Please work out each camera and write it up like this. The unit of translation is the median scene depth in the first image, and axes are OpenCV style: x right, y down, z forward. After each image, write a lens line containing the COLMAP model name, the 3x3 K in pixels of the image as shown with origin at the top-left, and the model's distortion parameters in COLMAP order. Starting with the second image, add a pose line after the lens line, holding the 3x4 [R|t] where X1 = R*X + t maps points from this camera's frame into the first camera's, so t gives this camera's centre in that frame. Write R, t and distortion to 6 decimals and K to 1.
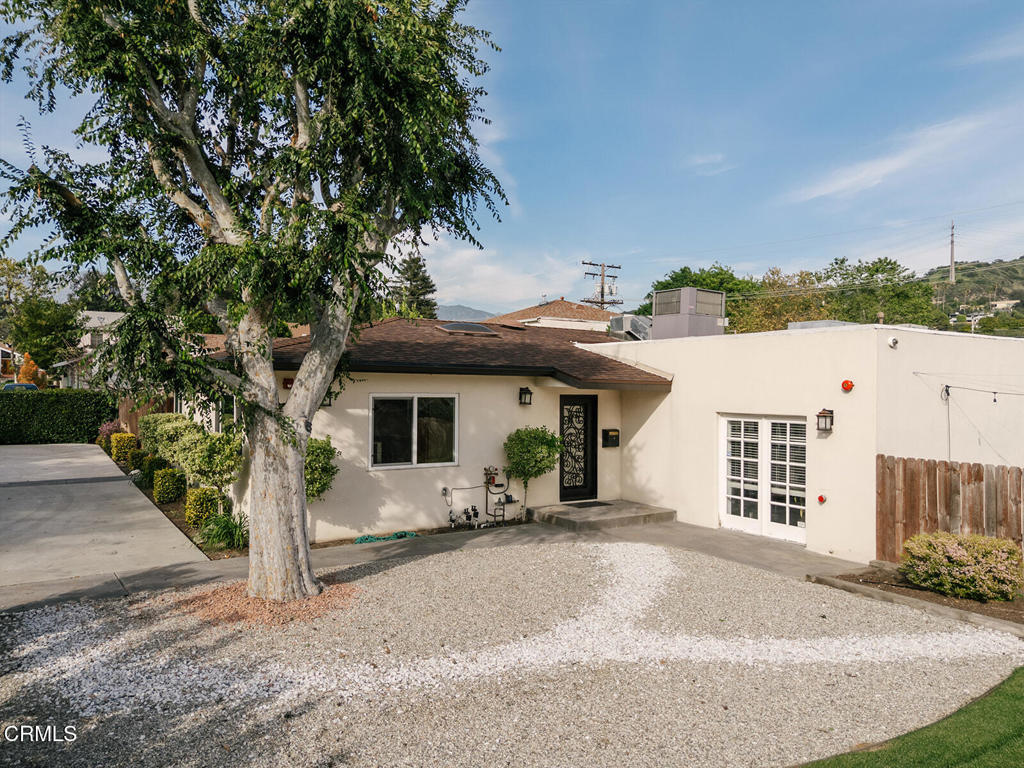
lens RADIAL K [[750.3, 0, 511.9], [0, 750.3, 379.1], [0, 0, 1]] dist [0.072406, -0.066761]
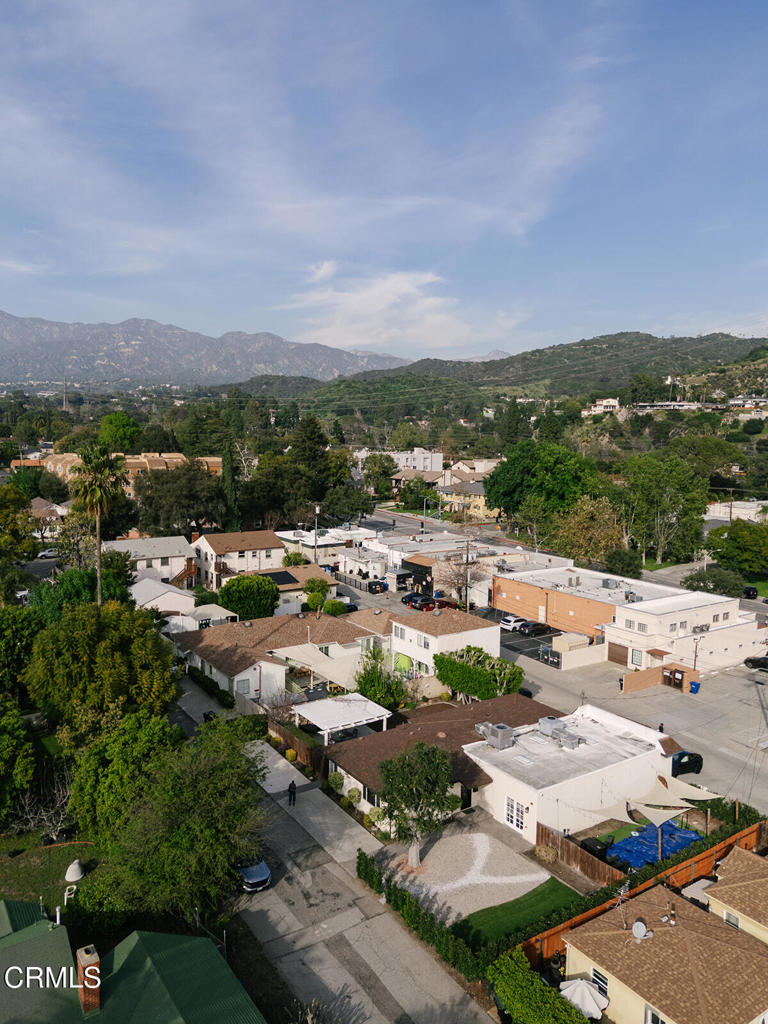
lens RADIAL K [[750.3, 0, 383.7], [0, 750.3, 513.0], [0, 0, 1]] dist [0.072406, -0.066761]
pose [[0.999719, 0.005106, 0.023163, -0.367769], [-0.008006, 0.991881, 0.126921, -1.595556], [-0.022327, -0.127071, 0.991642, -2.229914]]
